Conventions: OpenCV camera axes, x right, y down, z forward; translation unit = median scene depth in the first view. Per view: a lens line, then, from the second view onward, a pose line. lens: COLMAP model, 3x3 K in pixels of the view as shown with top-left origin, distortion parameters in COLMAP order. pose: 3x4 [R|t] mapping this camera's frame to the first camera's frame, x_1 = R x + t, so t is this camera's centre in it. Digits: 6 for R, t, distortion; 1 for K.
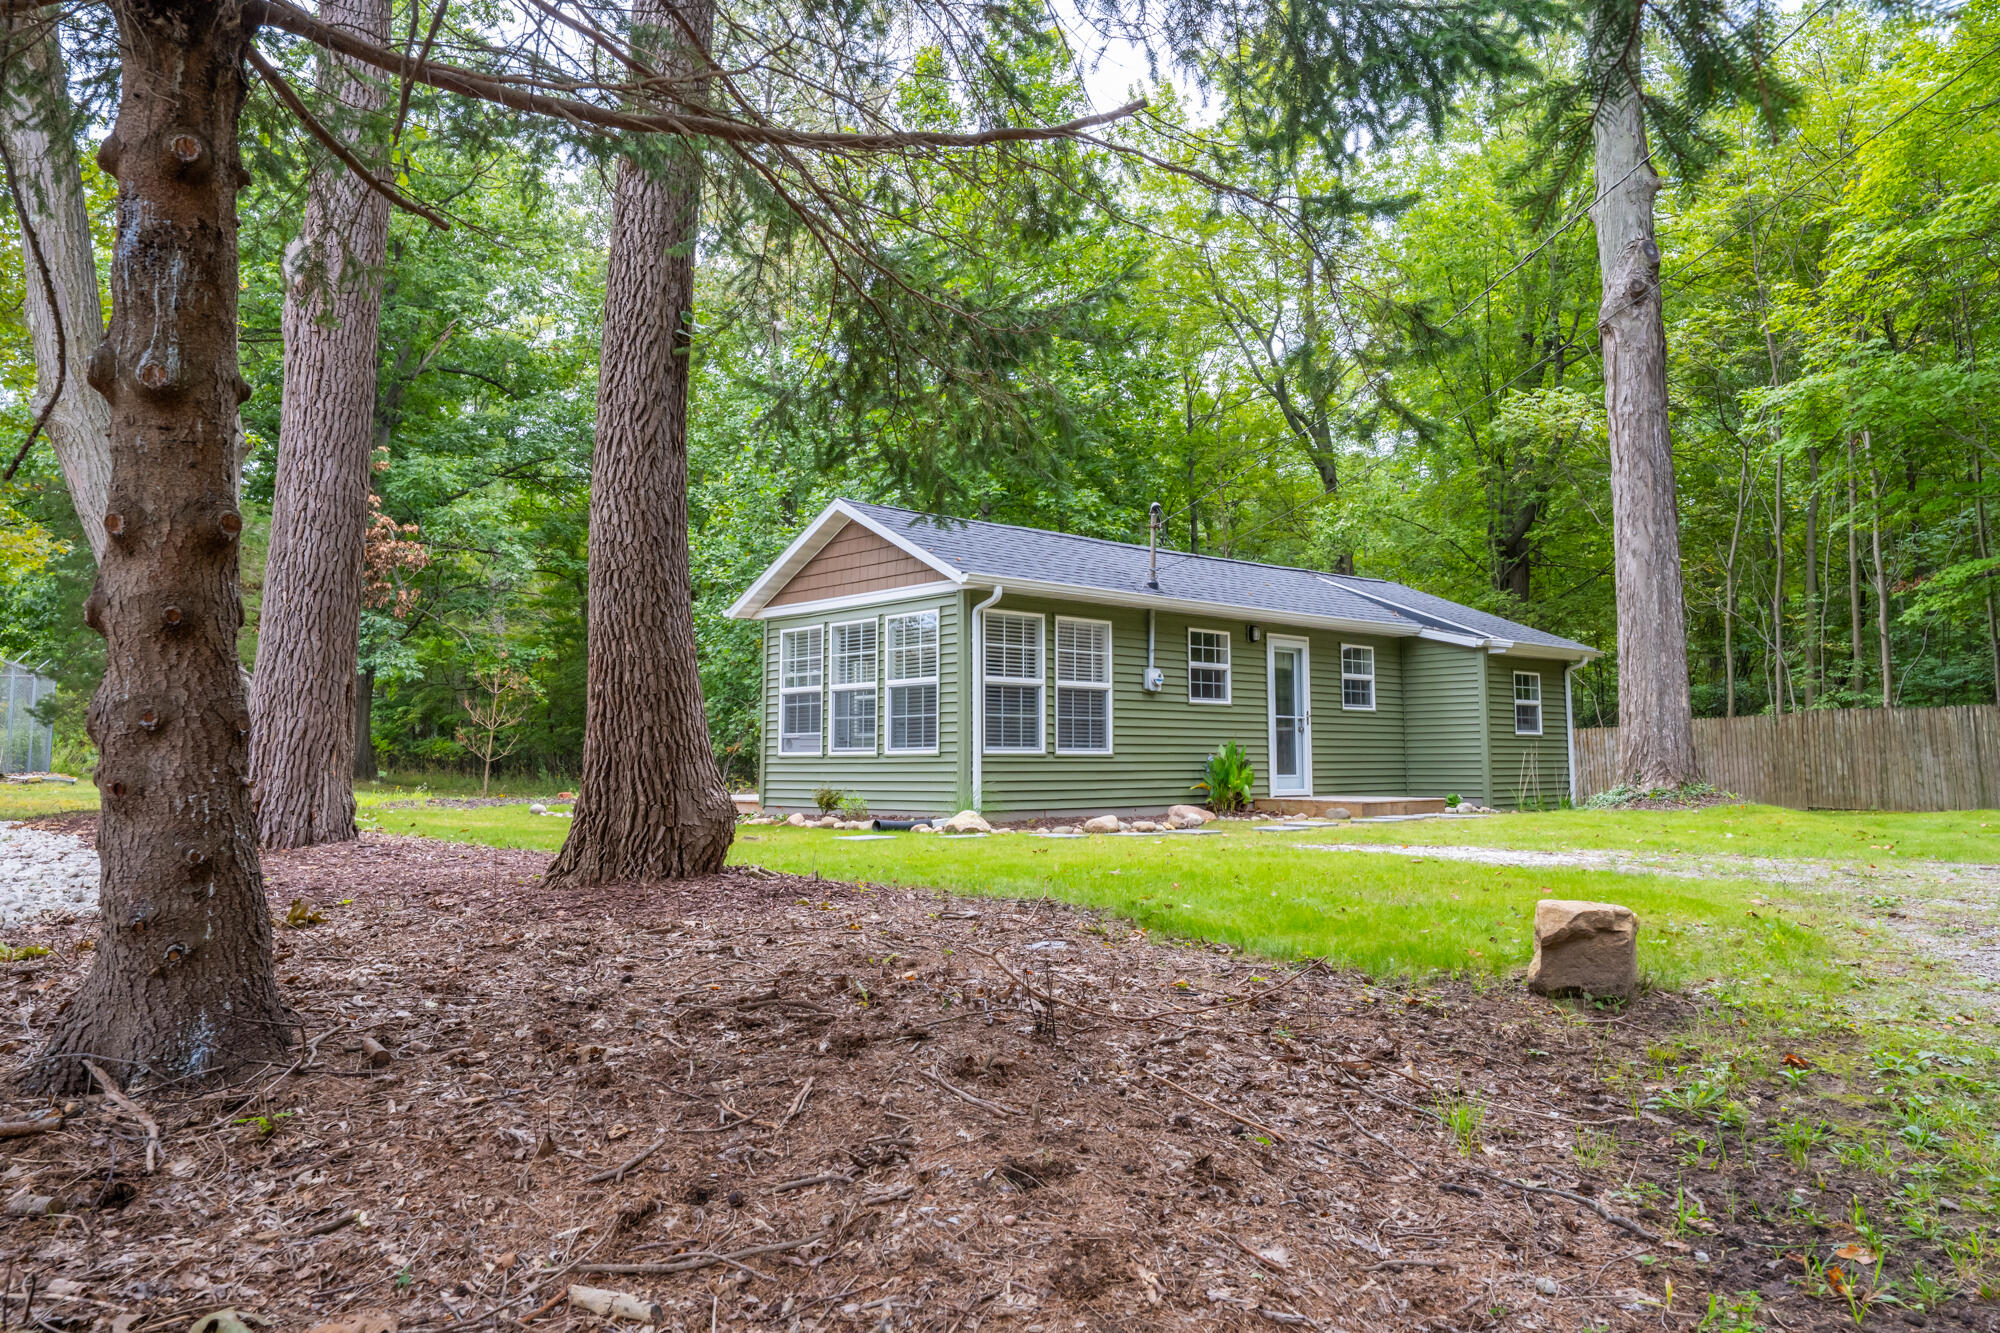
lens RADIAL K [[1389.9, 0, 1017.7], [0, 1389.9, 577.1], [0, 0, 1]] dist [-0.011965, 0.004059]
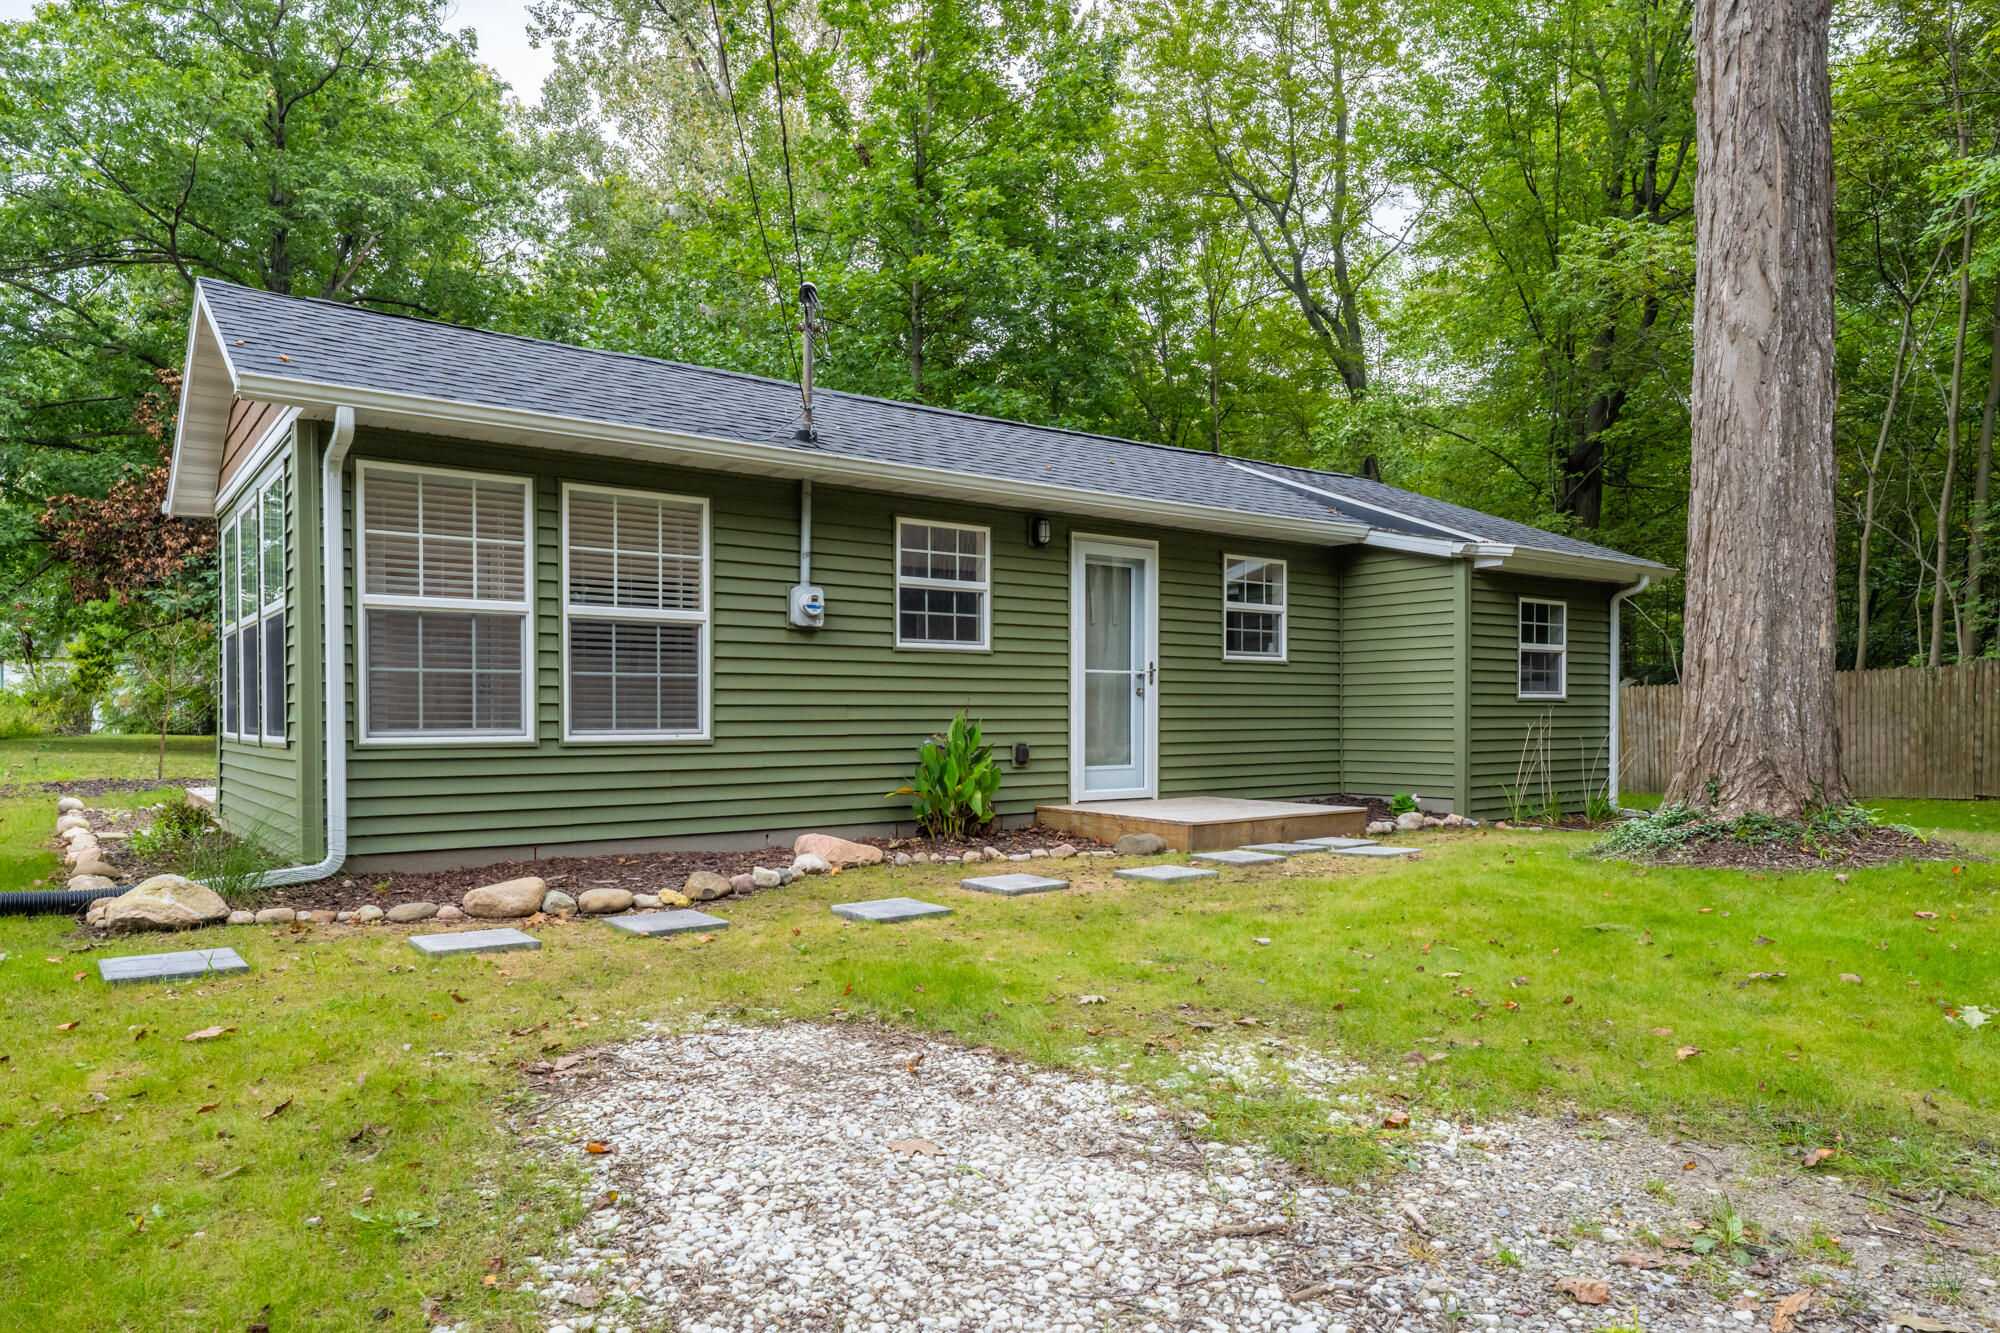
lens RADIAL K [[1265.9, 0, 986.6], [0, 1265.9, 712.6], [0, 0, 1]] dist [0.010967, -0.004059]
pose [[0.993452, -0.000170, -0.114249, 0.214541], [0.015230, 0.991270, 0.130962, 0.047625], [0.113229, -0.131844, 0.984782, 0.469047]]
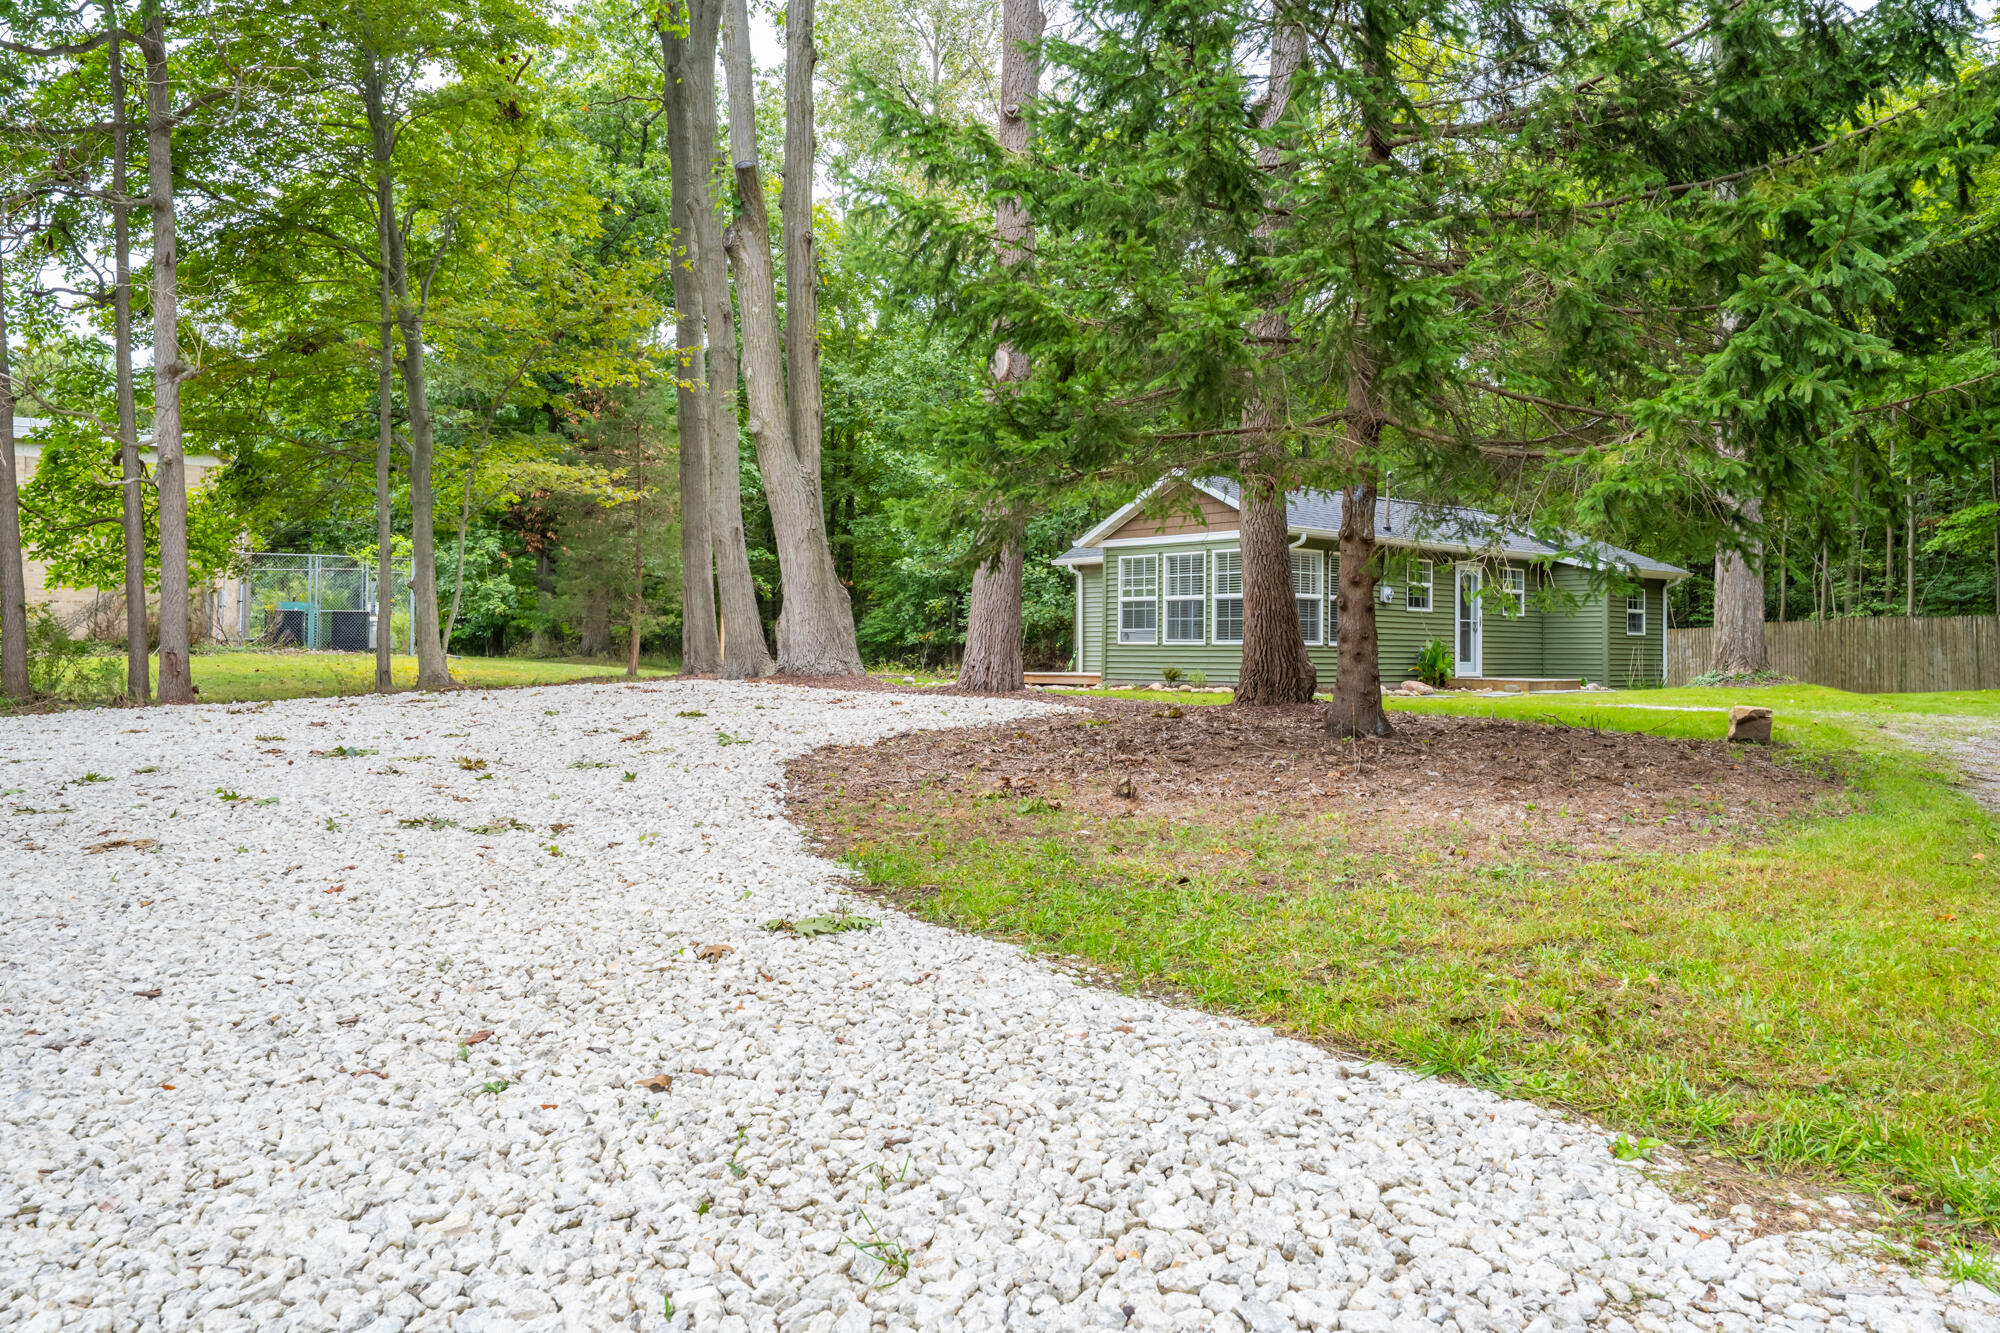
lens RADIAL K [[1389.9, 0, 1028.3], [0, 1389.9, 603.7], [0, 0, 1]] dist [-0.011965, 0.004059]
pose [[0.999806, 0.010307, -0.016796, -0.232912], [-0.008614, 0.995154, 0.097954, -0.050626], [0.017724, -0.097790, 0.995049, -0.406164]]
